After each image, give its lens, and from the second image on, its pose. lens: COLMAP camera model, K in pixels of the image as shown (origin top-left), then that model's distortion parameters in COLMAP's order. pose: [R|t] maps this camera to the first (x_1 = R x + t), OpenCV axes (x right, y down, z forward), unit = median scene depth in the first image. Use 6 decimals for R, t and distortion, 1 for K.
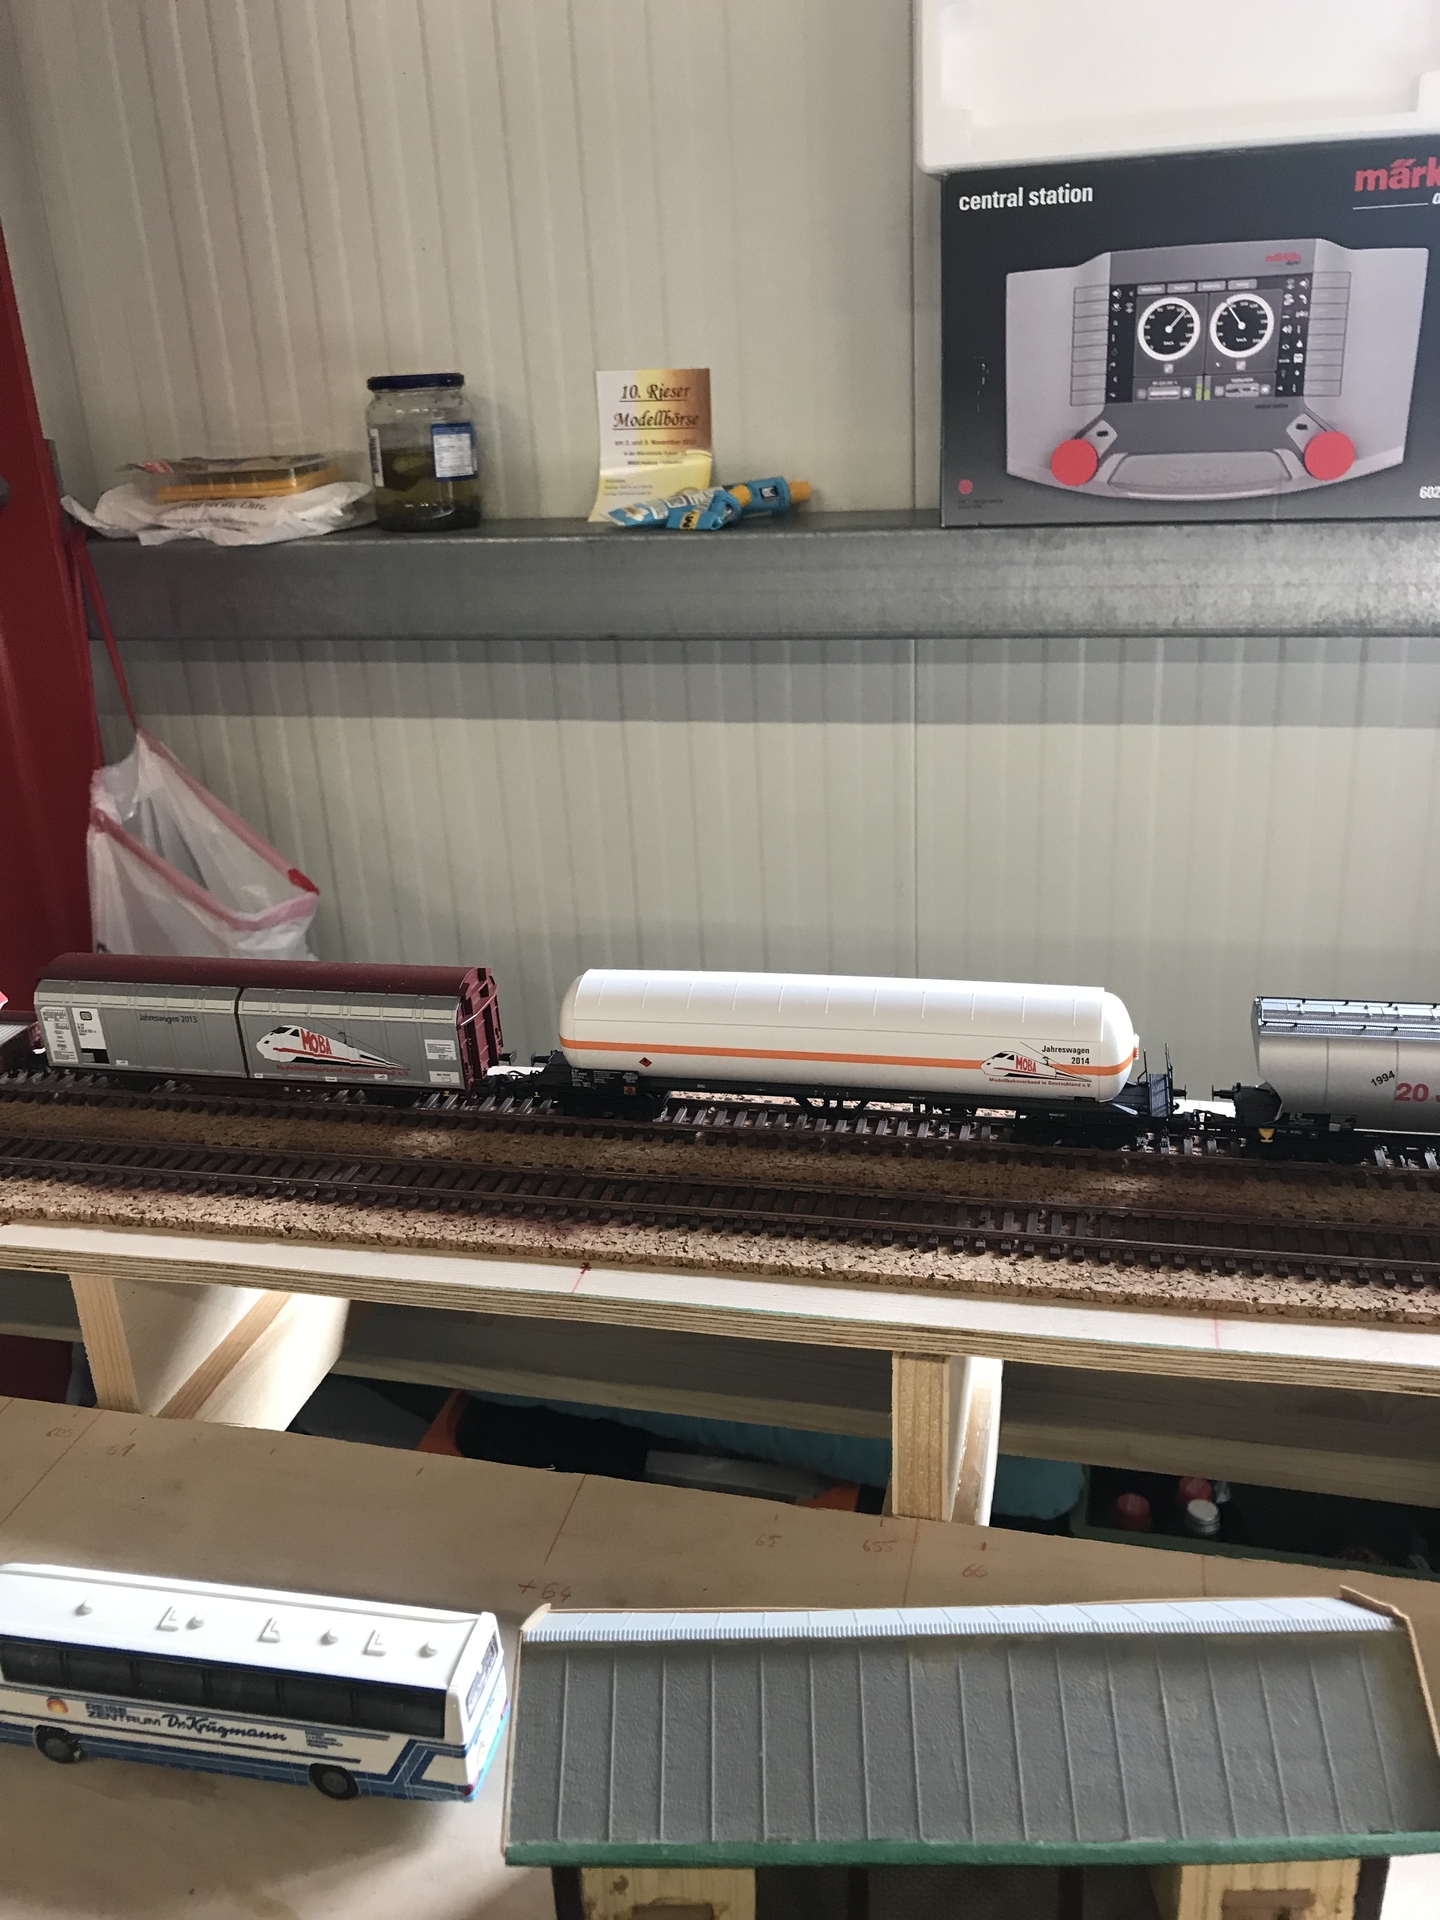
lens RADIAL K [[1596.7, 0, 714.4], [0, 1596.7, 946.6], [0, 0, 1]] dist [0.025035, -0.028511]
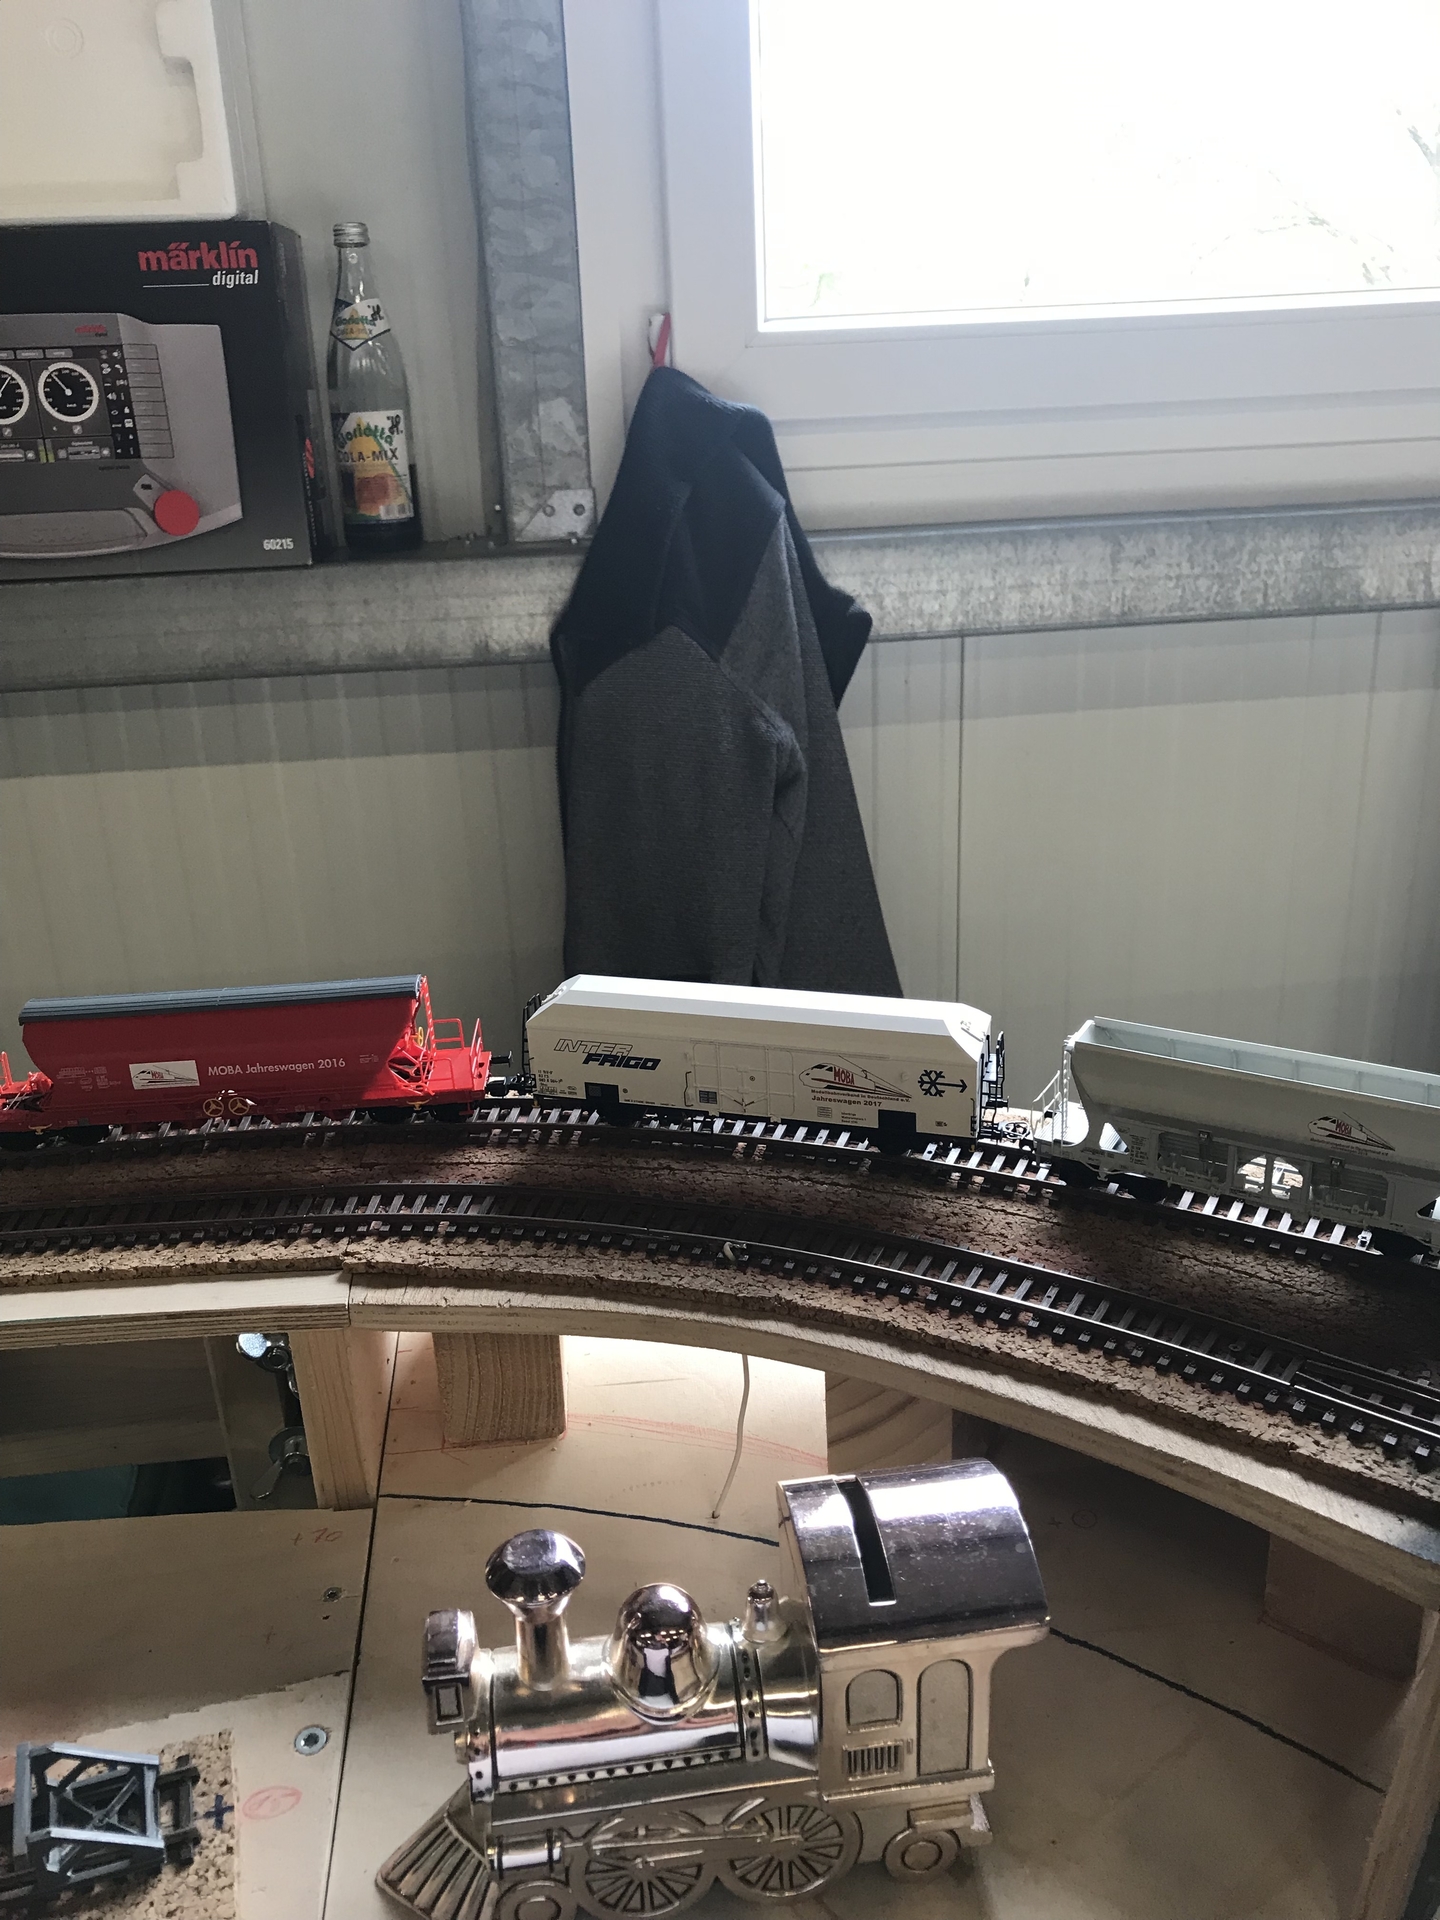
lens RADIAL K [[1596.7, 0, 714.4], [0, 1596.7, 946.6], [0, 0, 1]] dist [0.025035, -0.028511]
pose [[0.937873, -0.112855, 0.328112, 0.311664], [0.120919, 0.992653, -0.004209, 0.026905], [-0.325226, 0.043622, 0.944630, -0.106278]]
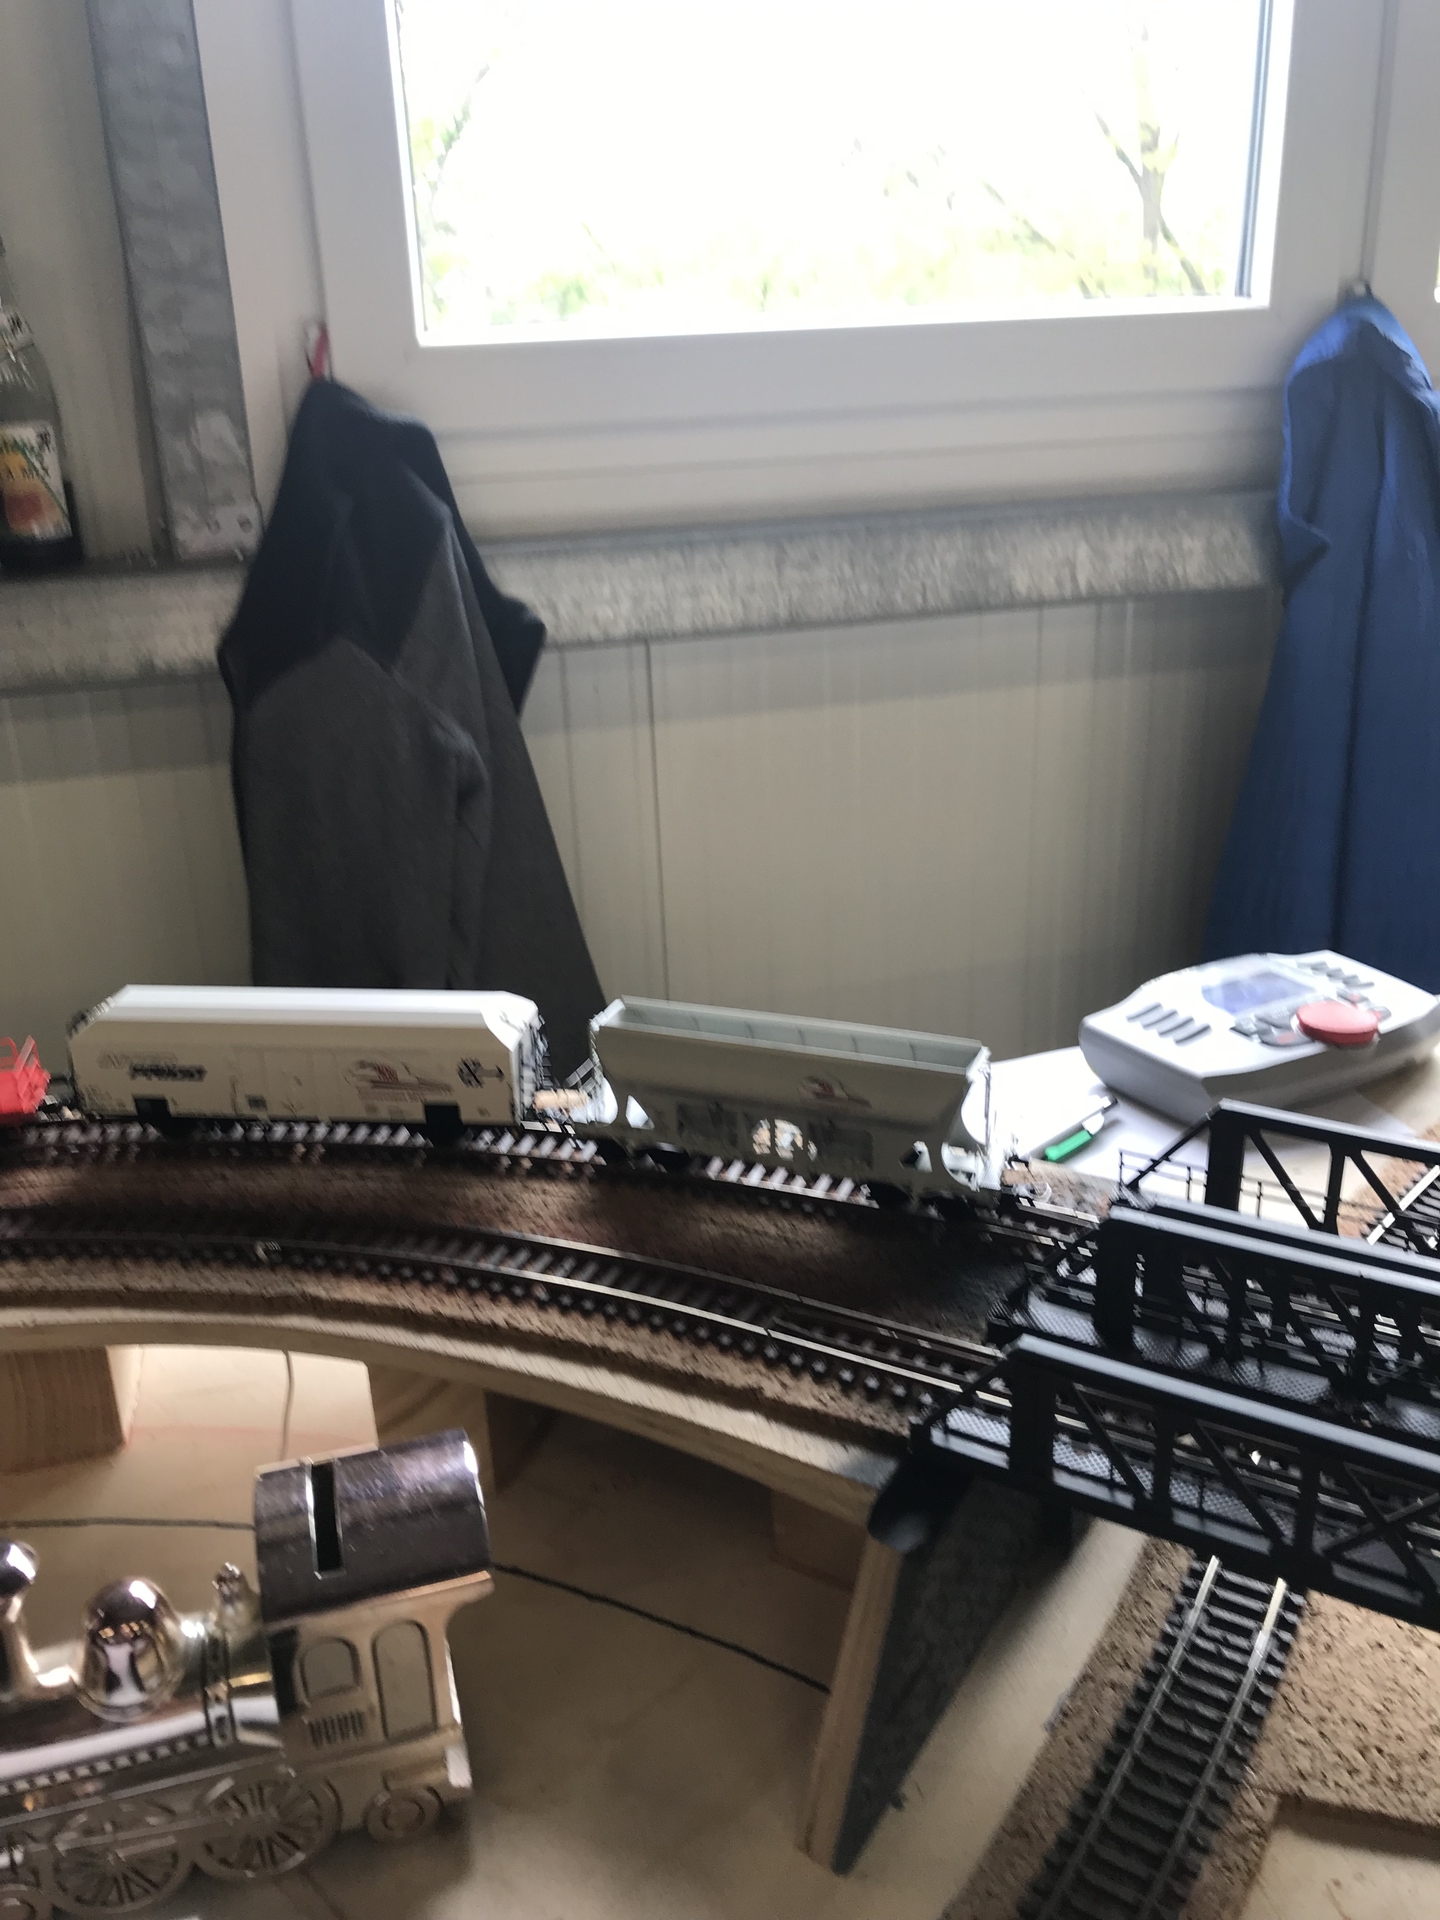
lens RADIAL K [[1583.6, 0, 713.4], [0, 1583.6, 958.5], [0, 0, 1]] dist [0.036563, -0.044082]
pose [[0.880146, -0.161831, 0.446267, 0.366622], [0.172657, 0.984842, 0.016614, 0.040430], [-0.442191, 0.062429, 0.894745, -0.138651]]
